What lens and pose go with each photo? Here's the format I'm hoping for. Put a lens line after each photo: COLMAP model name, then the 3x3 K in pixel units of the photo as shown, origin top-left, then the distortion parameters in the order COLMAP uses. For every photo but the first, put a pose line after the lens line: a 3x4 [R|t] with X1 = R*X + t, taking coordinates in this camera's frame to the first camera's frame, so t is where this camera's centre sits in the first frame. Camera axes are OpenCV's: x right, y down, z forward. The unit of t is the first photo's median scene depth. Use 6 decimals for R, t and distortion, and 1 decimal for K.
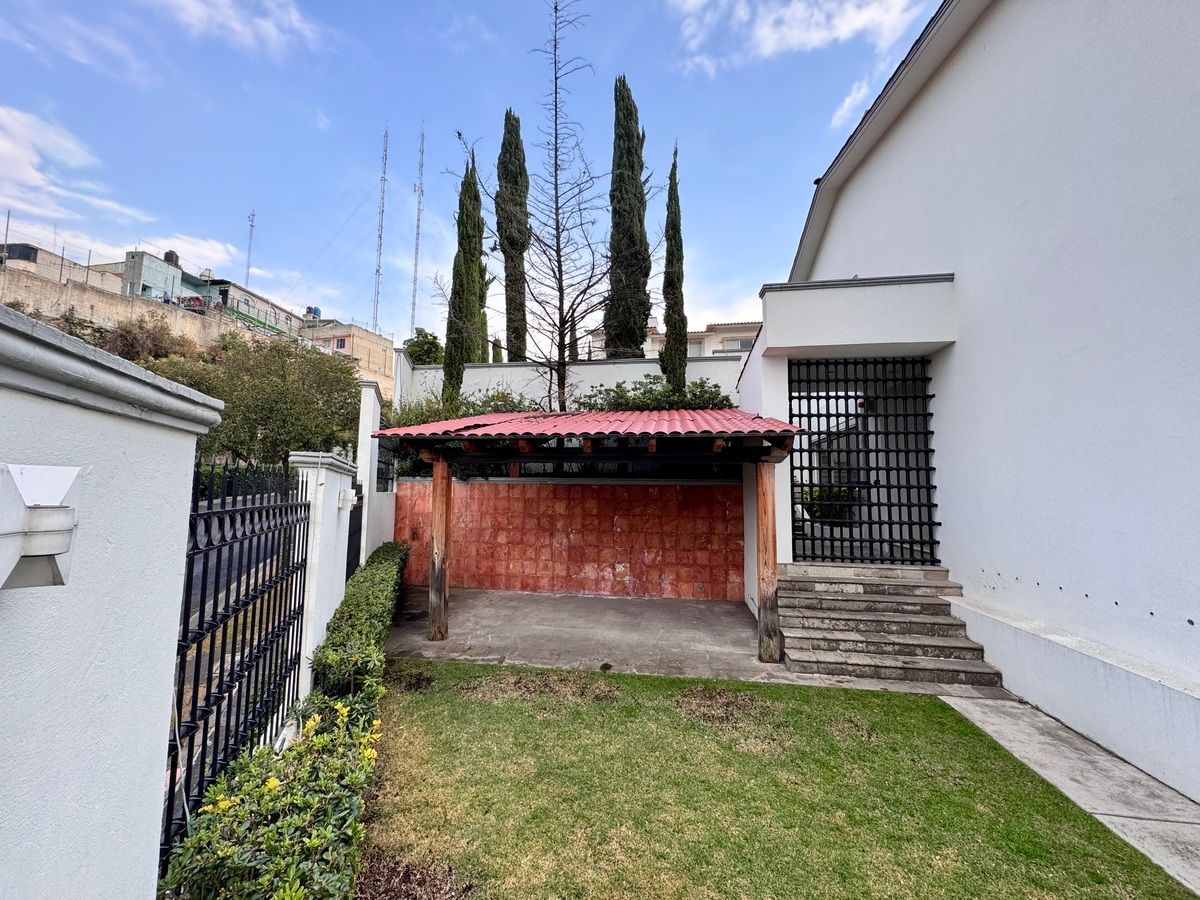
lens RADIAL K [[477.8, 0, 599.1], [0, 477.8, 449.2], [0, 0, 1]] dist [-0.001762, -0.000070]
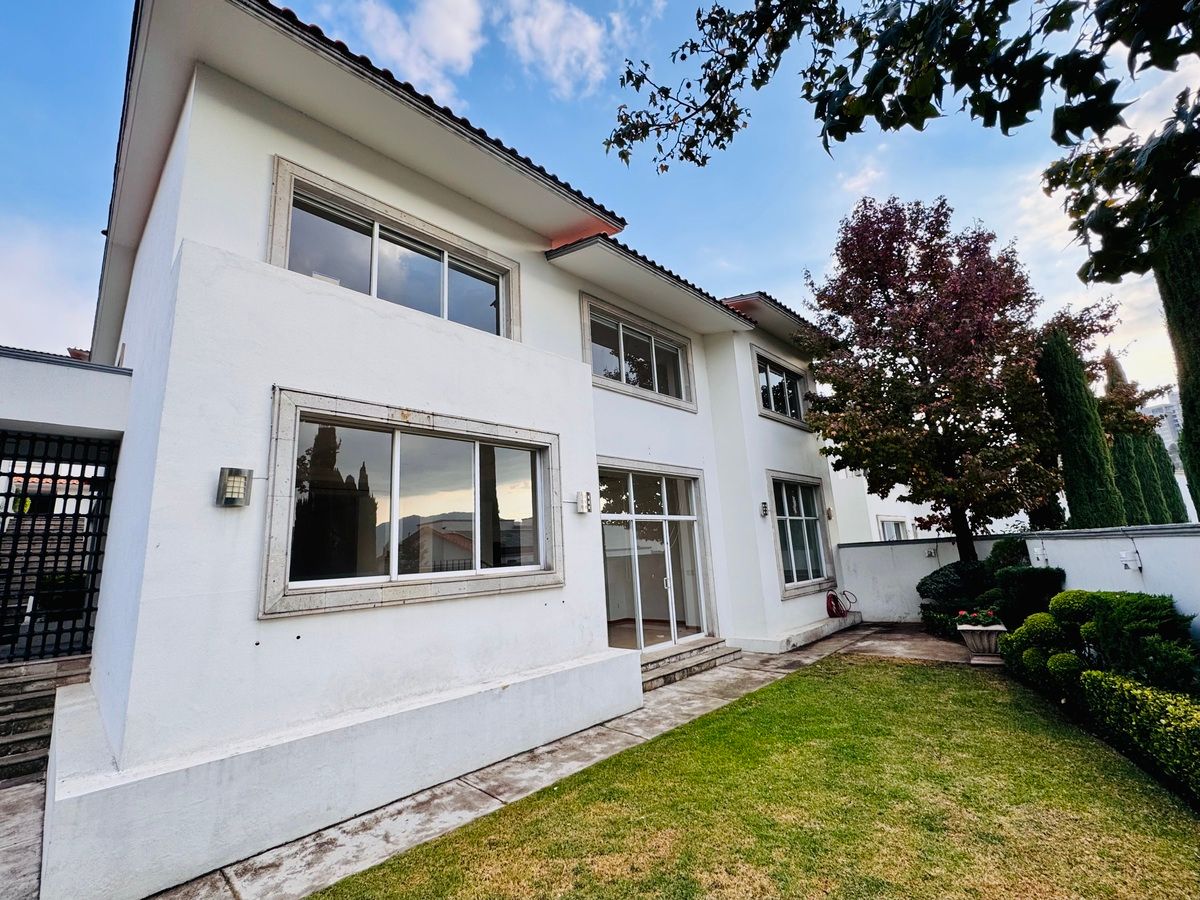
lens RADIAL K [[518.8, 0, 602.2], [0, 518.8, 448.7], [0, 0, 1]] dist [-0.001481, -0.000704]
pose [[0.579956, 0.119220, 0.805877, 0.289406], [-0.010170, 0.990216, -0.139172, -0.024956], [-0.814584, 0.072517, 0.575494, -0.353244]]
